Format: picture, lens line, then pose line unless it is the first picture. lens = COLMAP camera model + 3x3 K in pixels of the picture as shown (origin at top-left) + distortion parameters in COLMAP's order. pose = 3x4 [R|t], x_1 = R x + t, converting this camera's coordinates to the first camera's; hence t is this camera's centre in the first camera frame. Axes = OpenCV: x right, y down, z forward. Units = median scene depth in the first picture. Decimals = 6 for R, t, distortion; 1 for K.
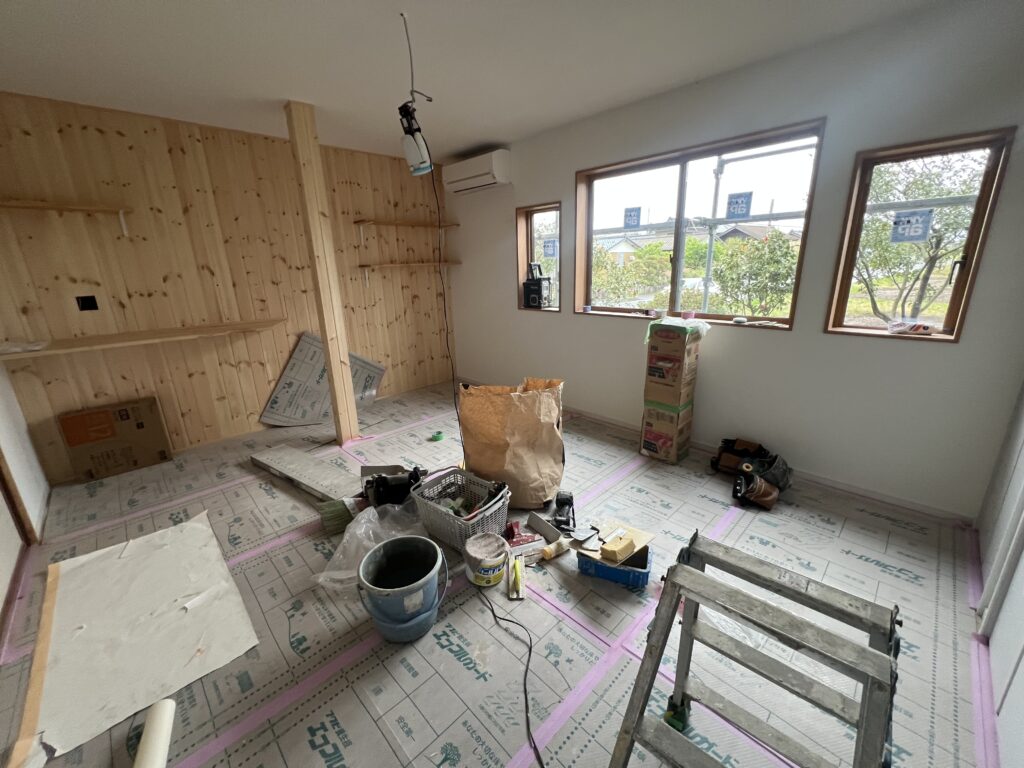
lens RADIAL K [[413.3, 0, 515.9], [0, 413.3, 385.2], [0, 0, 1]] dist [0.001081, 0.000240]
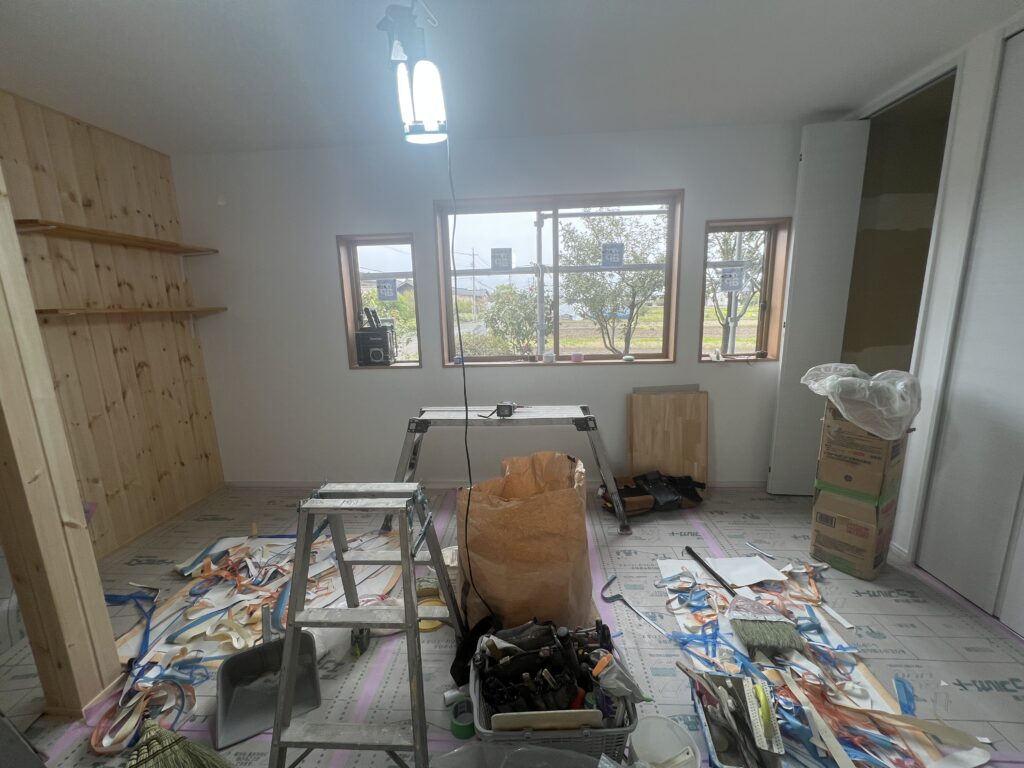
lens RADIAL K [[408.6, 0, 512.7], [0, 408.6, 384.8], [0, 0, 1]] dist [-0.000265, 0.000421]
pose [[0.740624, -0.120529, 0.661021, -0.276500], [0.194656, 0.980080, -0.039392, -0.074930], [-0.643106, 0.157846, 0.749333, 0.286973]]
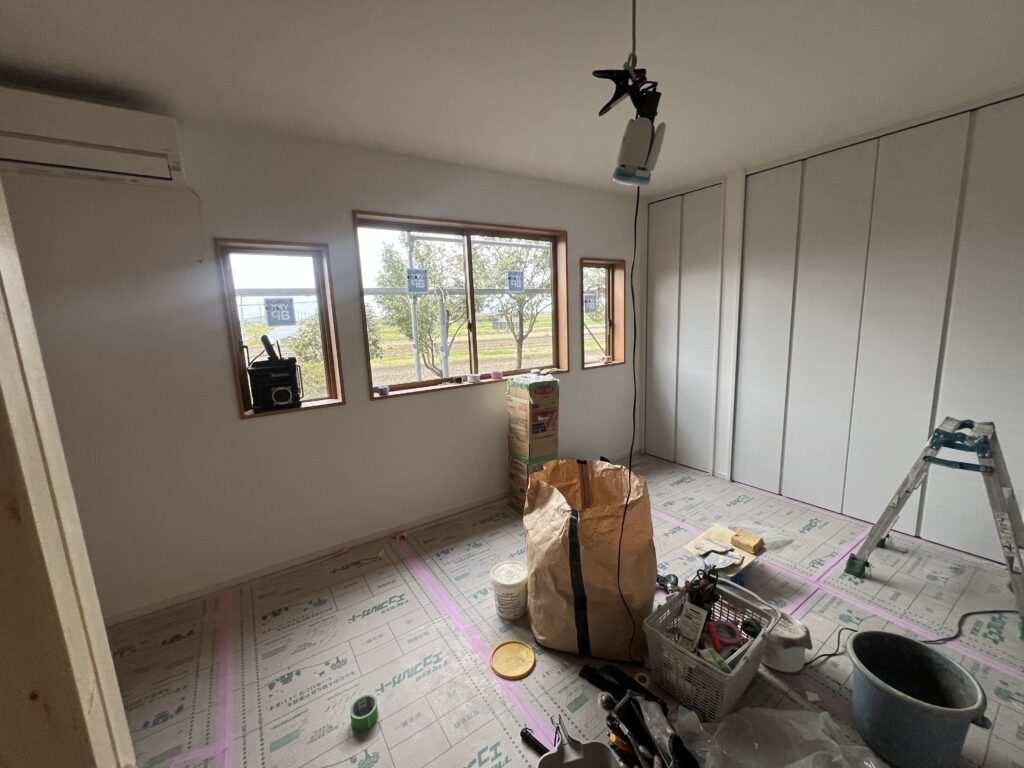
lens RADIAL K [[413.3, 0, 510.7], [0, 413.3, 383.7], [0, 0, 1]] dist [0.001081, 0.000240]
pose [[0.183438, -0.138737, 0.973192, -0.467667], [0.311449, 0.947193, 0.076325, -0.167374], [-0.932389, 0.289099, 0.216961, 0.570503]]
